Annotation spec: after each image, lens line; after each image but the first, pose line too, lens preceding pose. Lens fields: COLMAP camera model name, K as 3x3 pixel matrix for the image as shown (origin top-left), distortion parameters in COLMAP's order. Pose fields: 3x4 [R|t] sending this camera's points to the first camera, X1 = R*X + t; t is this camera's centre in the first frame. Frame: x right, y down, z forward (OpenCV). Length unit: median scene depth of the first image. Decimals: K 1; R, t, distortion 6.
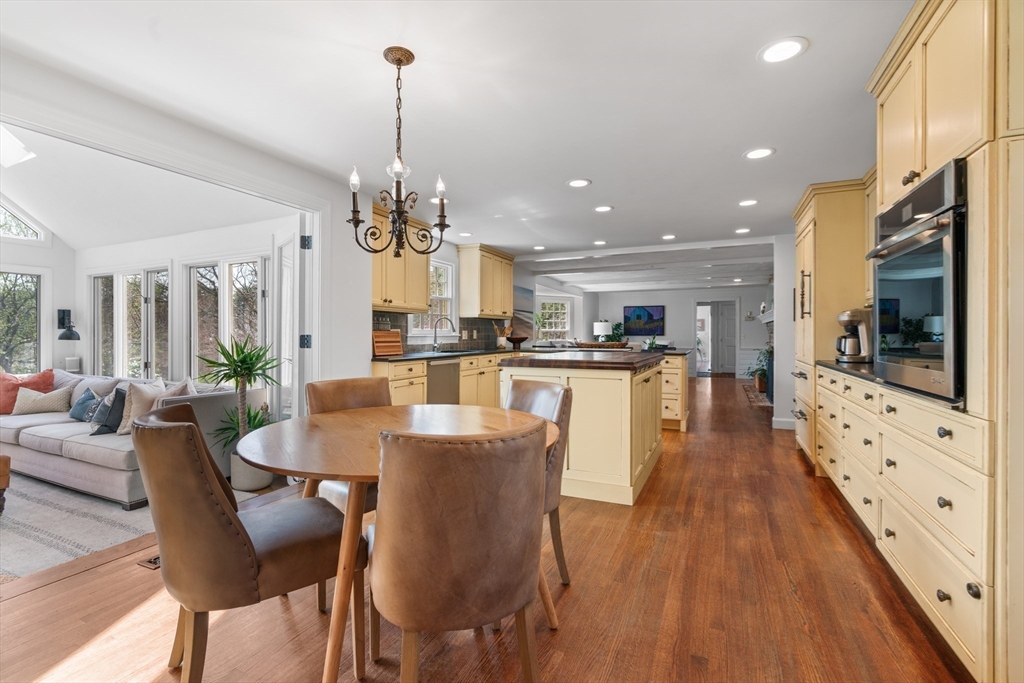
lens RADIAL K [[454.8, 0, 509.7], [0, 454.8, 336.6], [0, 0, 1]] dist [-0.002107, 0.000063]
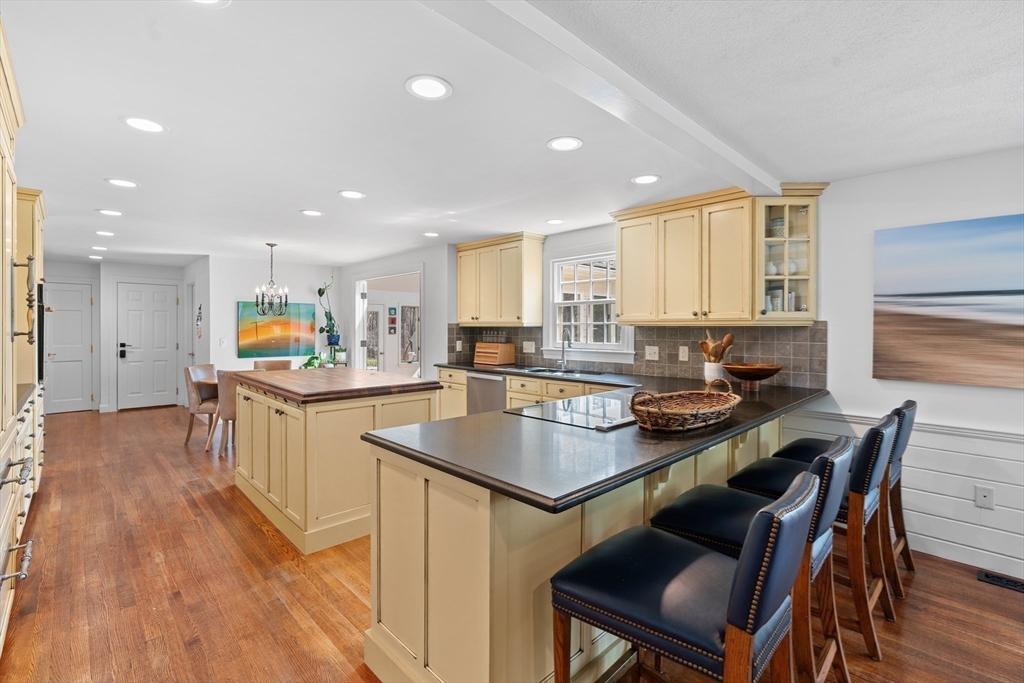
lens RADIAL K [[454.8, 0, 505.9], [0, 454.8, 326.3], [0, 0, 1]] dist [-0.002107, 0.000063]
pose [[-0.366524, -0.002738, -0.930404, 0.783271], [-0.005851, 0.999983, -0.000638, -0.054282], [0.930390, 0.005209, -0.366534, 1.437207]]
